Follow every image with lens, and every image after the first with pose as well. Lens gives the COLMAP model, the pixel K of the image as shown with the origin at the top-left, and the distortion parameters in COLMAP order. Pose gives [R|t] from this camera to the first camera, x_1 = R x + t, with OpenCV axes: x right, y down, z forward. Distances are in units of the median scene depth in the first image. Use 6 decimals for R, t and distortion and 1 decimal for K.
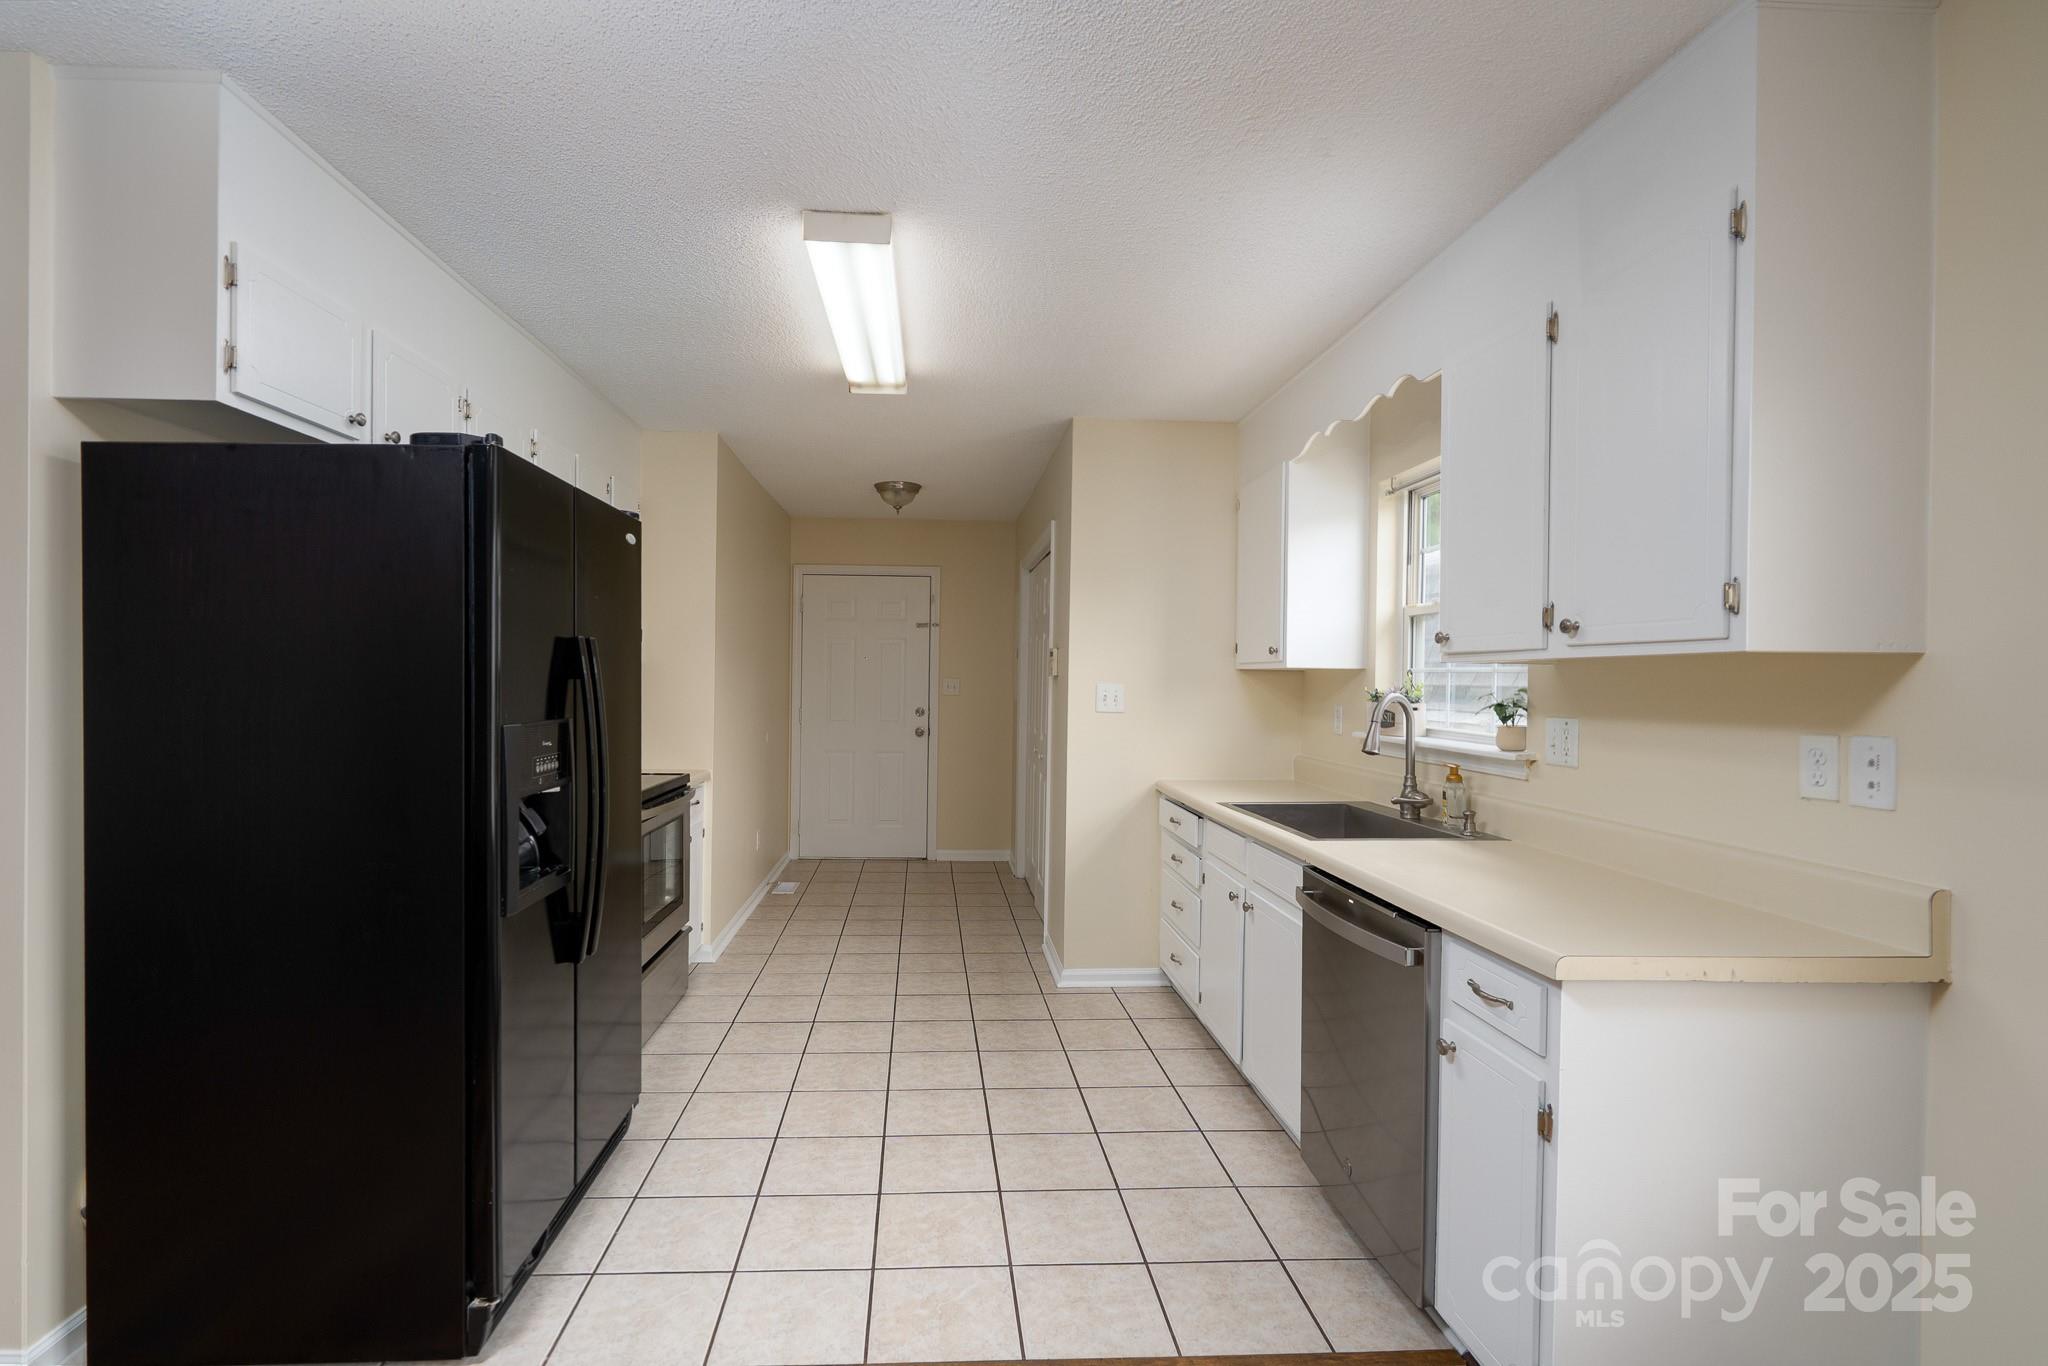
lens RADIAL K [[966.1, 0, 982.2], [0, 966.1, 679.8], [0, 0, 1]] dist [-0.004375, 0.000844]
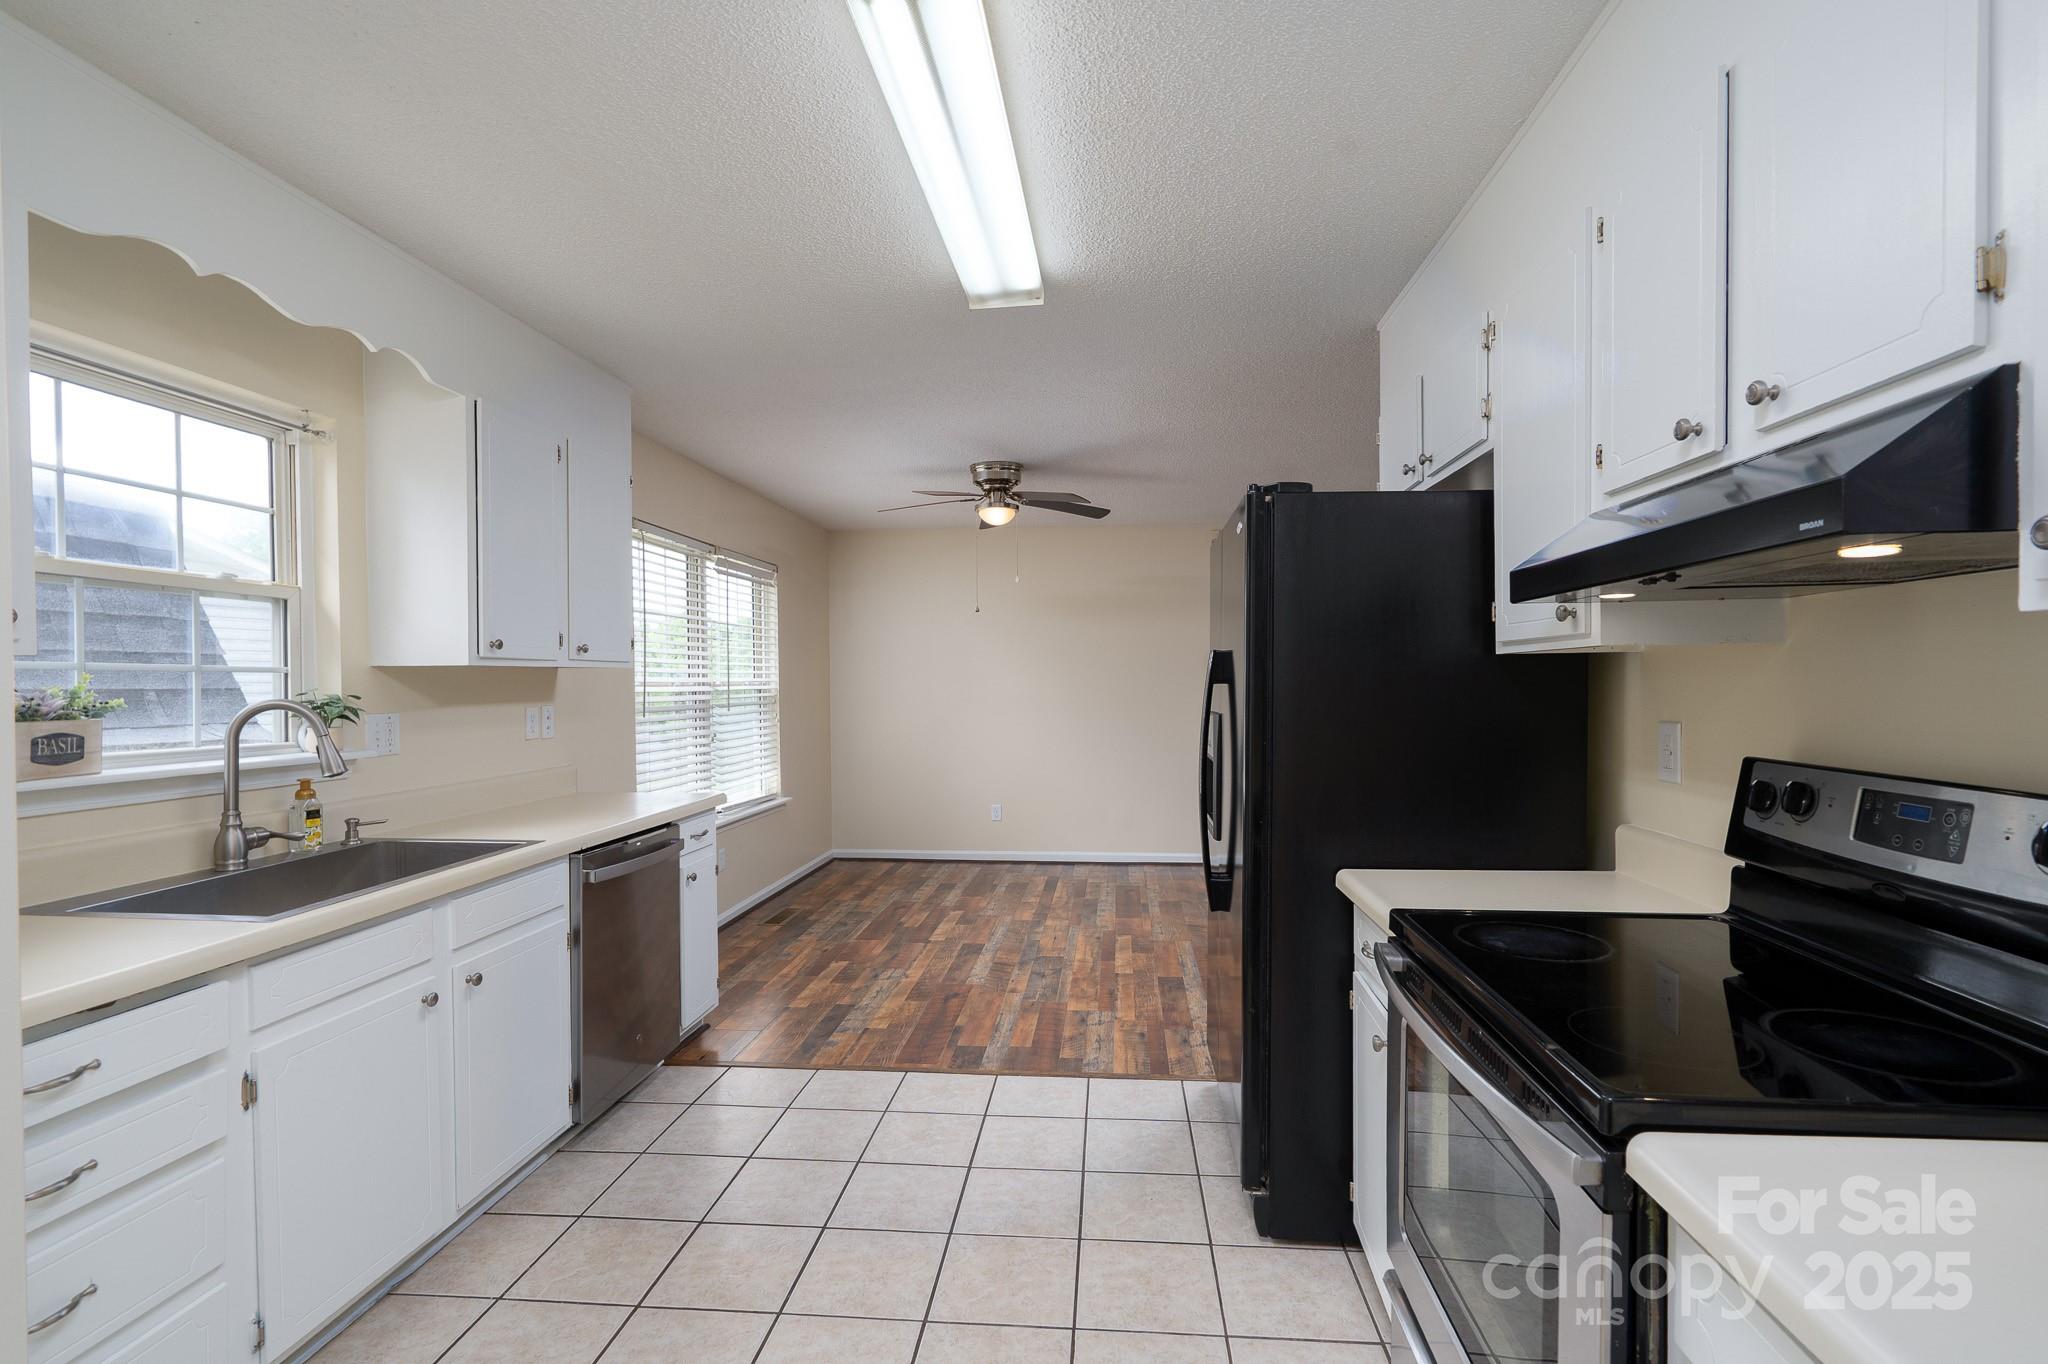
lens RADIAL K [[966.1, 0, 1021.6], [0, 966.1, 685.6], [0, 0, 1]] dist [-0.004375, 0.000844]
pose [[-0.988011, -0.006501, 0.154246, -0.287773], [-0.004506, 0.999902, 0.013283, -0.014744], [-0.154317, 0.012428, -0.987943, 1.544015]]
